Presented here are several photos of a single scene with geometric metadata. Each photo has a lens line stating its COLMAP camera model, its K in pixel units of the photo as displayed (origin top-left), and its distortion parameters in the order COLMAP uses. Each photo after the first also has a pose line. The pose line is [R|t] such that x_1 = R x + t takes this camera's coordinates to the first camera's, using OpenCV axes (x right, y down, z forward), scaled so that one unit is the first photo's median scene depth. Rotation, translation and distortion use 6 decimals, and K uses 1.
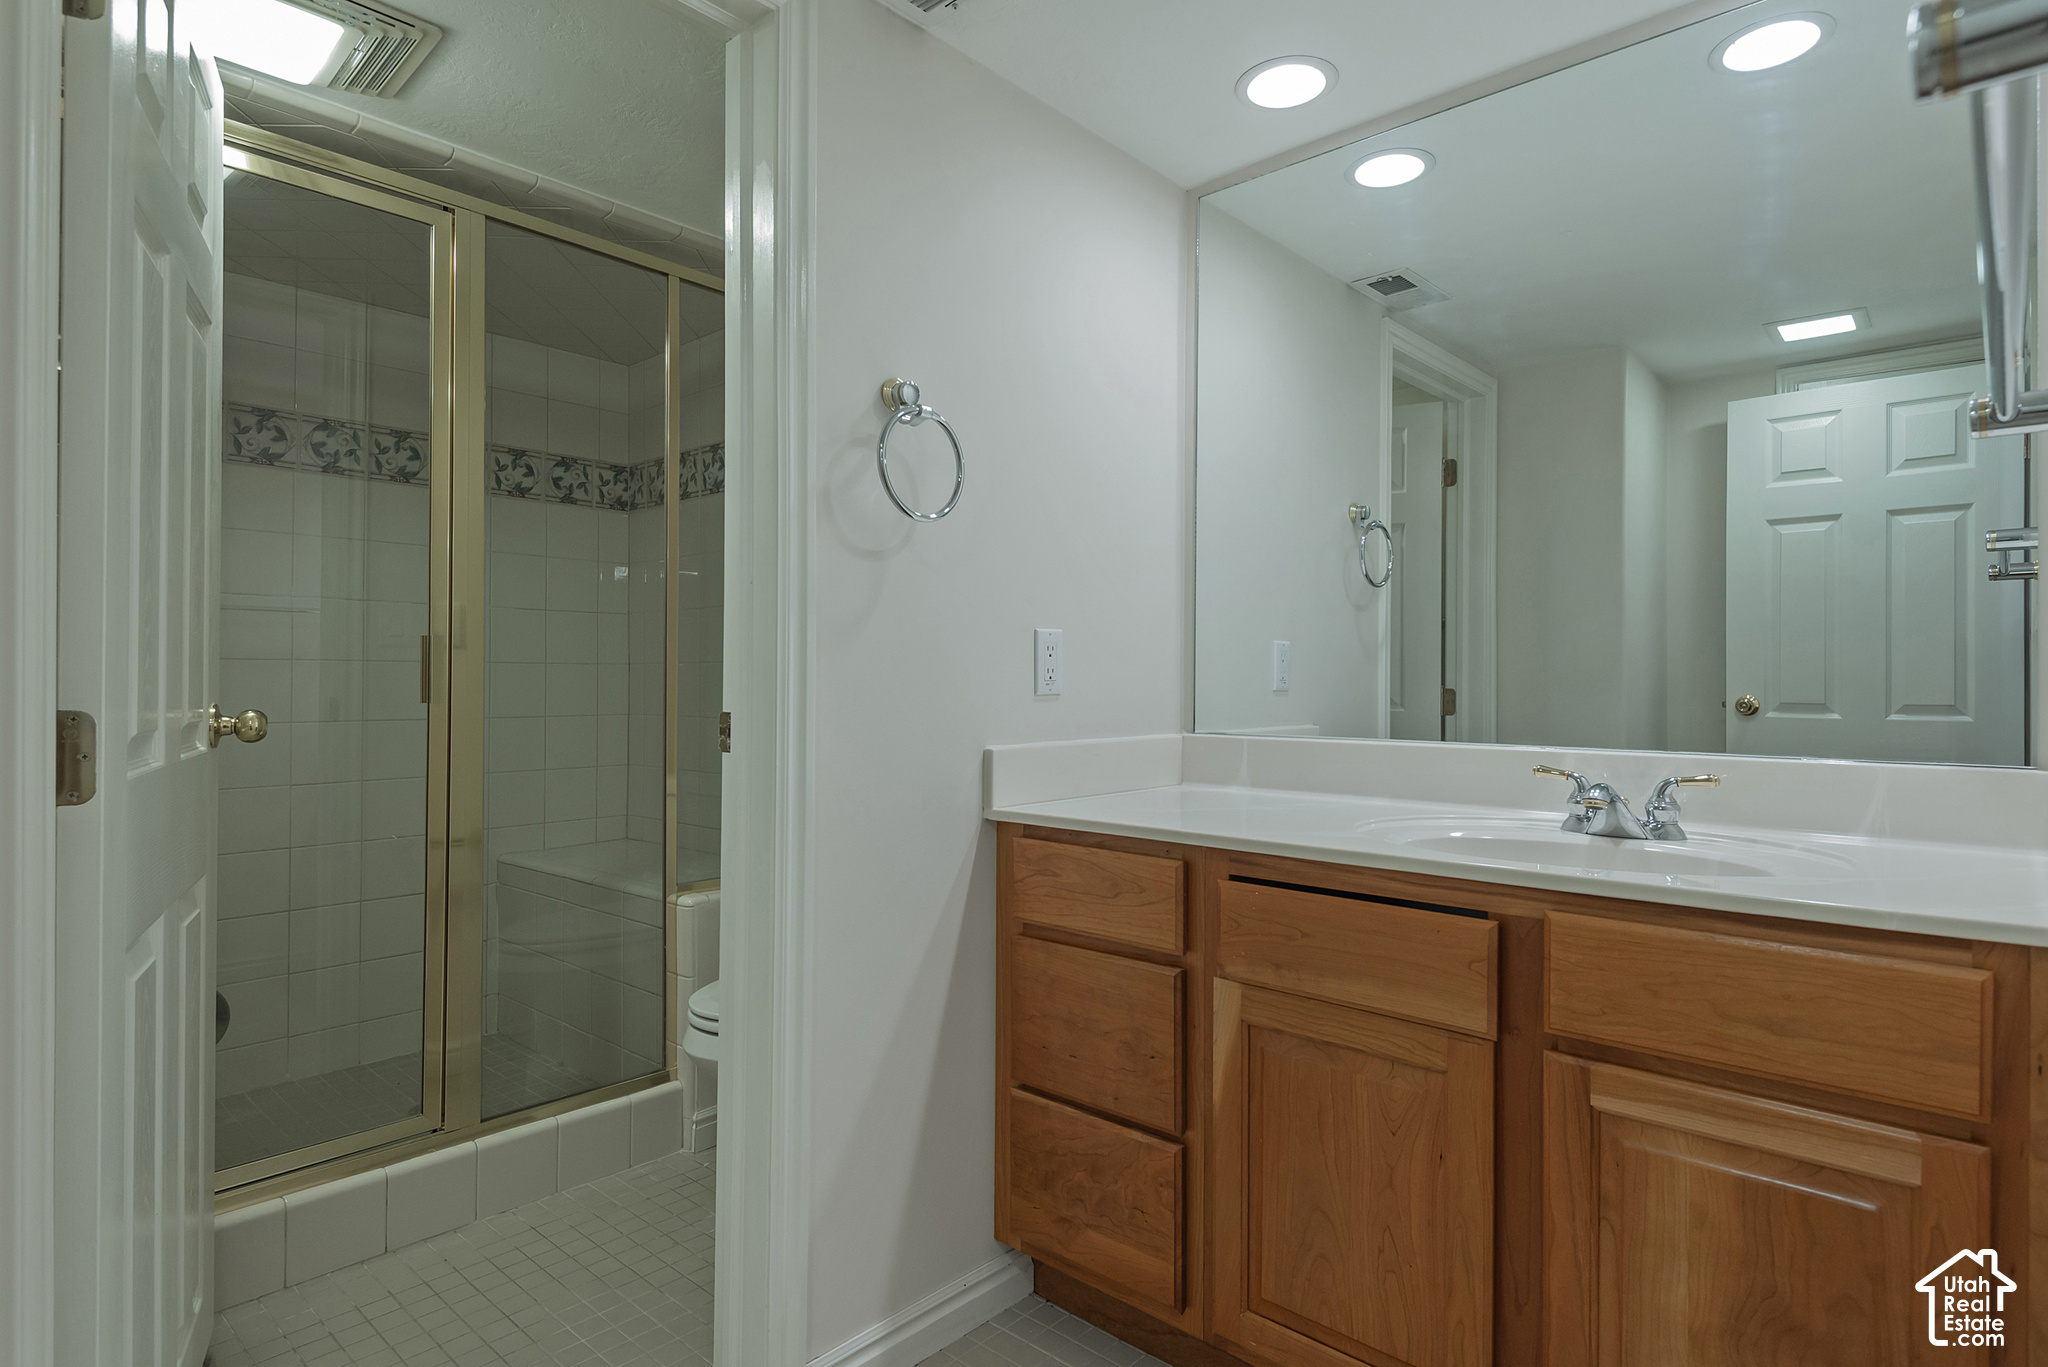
lens RADIAL K [[1076.9, 0, 1021.8], [0, 1076.9, 679.4], [0, 0, 1]] dist [0.005205, 0.000301]
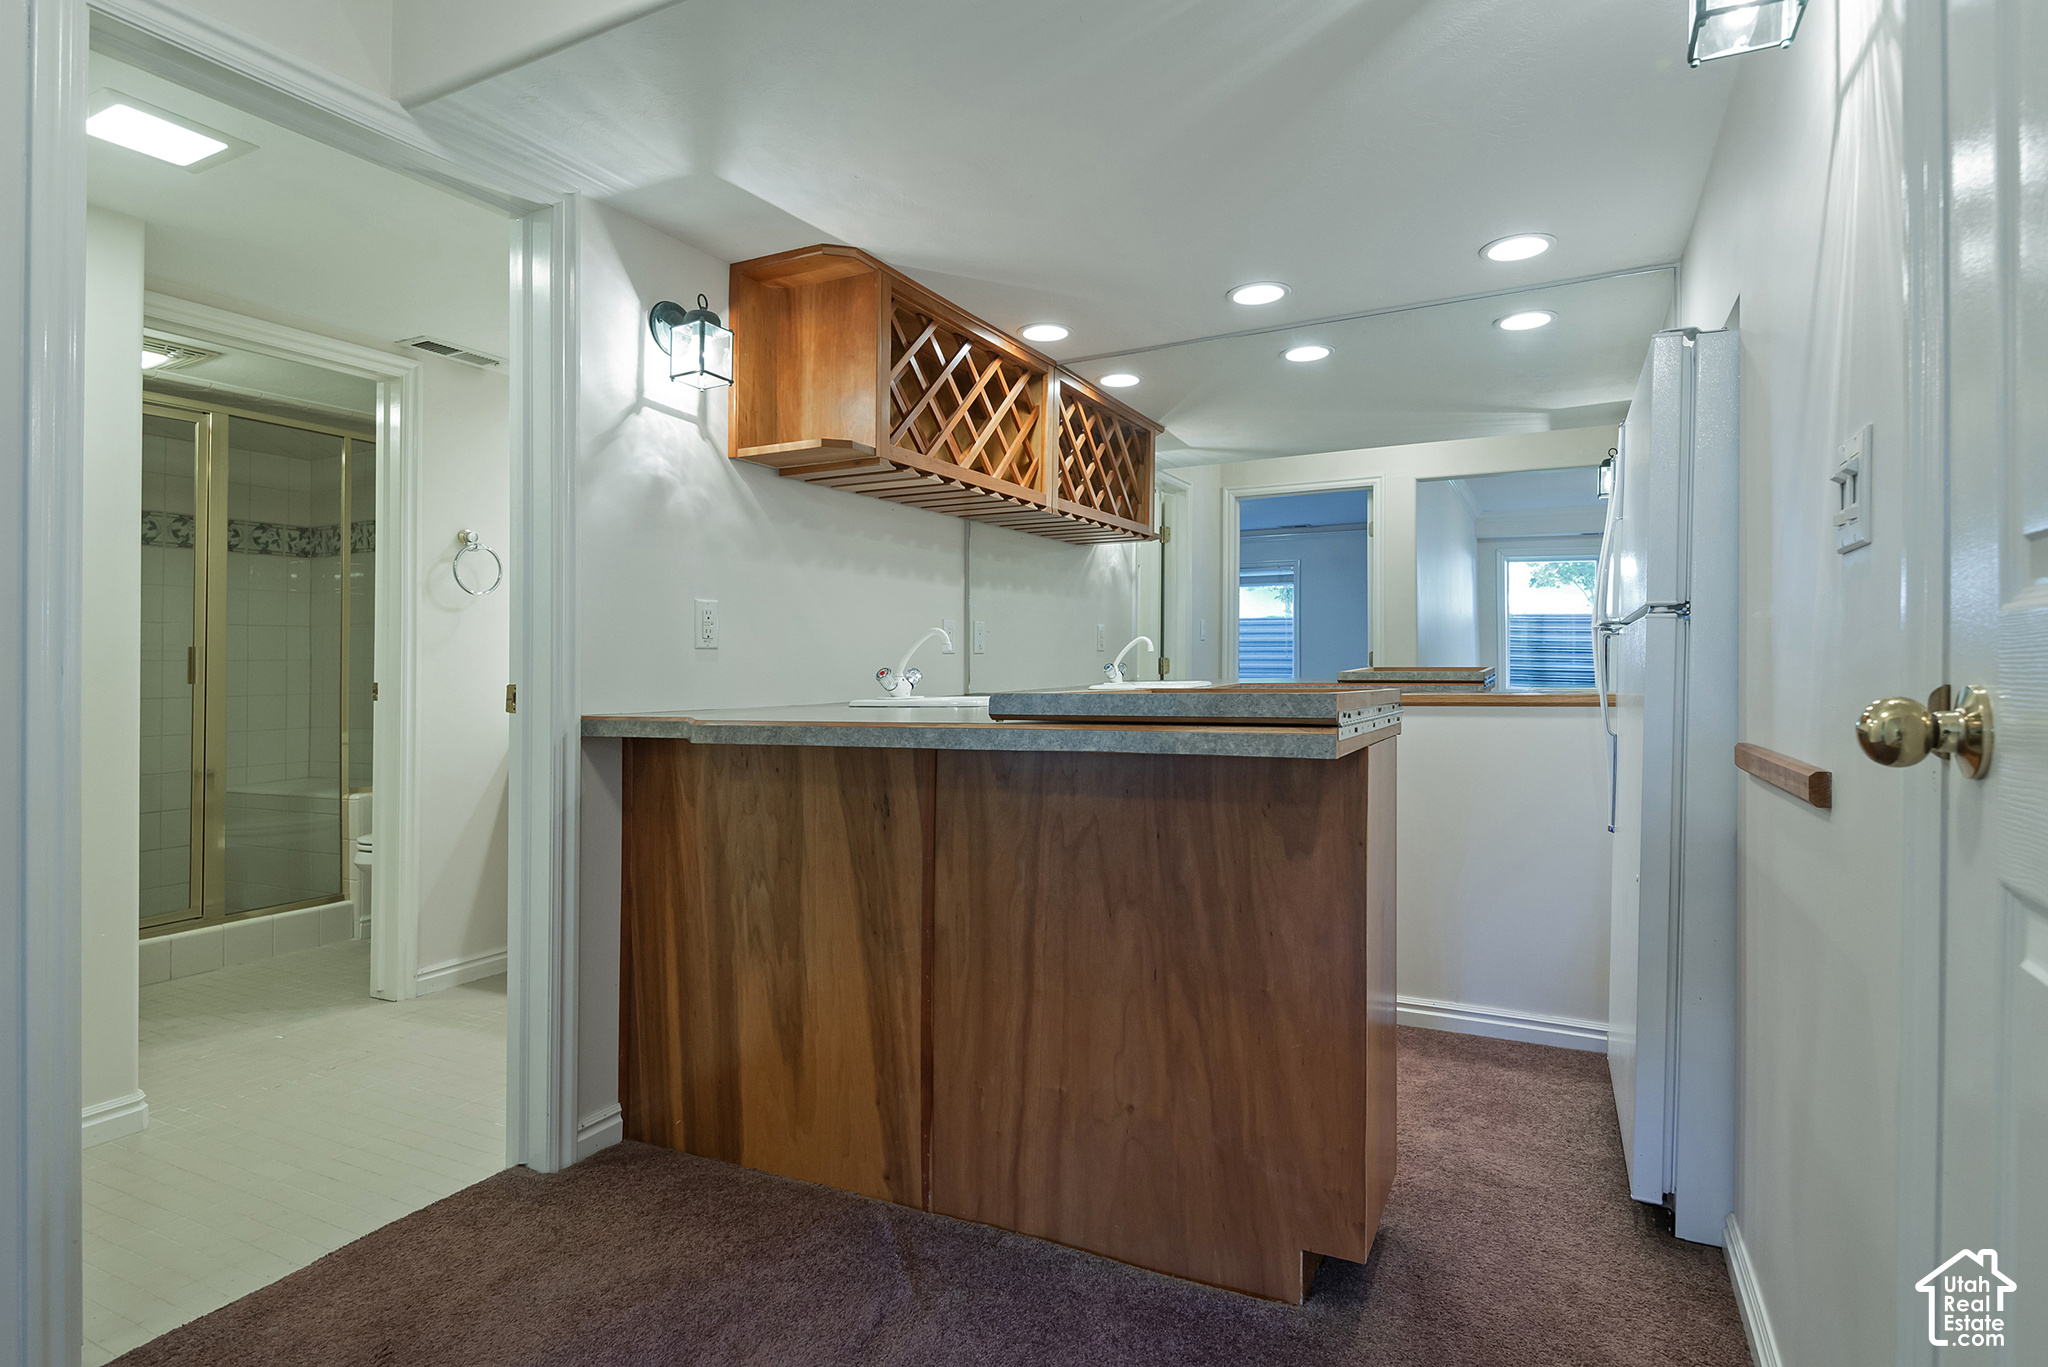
lens RADIAL K [[1046.0, 0, 1046.6], [0, 1046.0, 652.6], [0, 0, 1]] dist [0.001748, 0.000085]
pose [[0.960753, -0.004721, 0.277364, 0.263161], [0.010347, 0.999769, -0.018824, 0.013359], [-0.277211, 0.020956, 0.960581, -0.840018]]
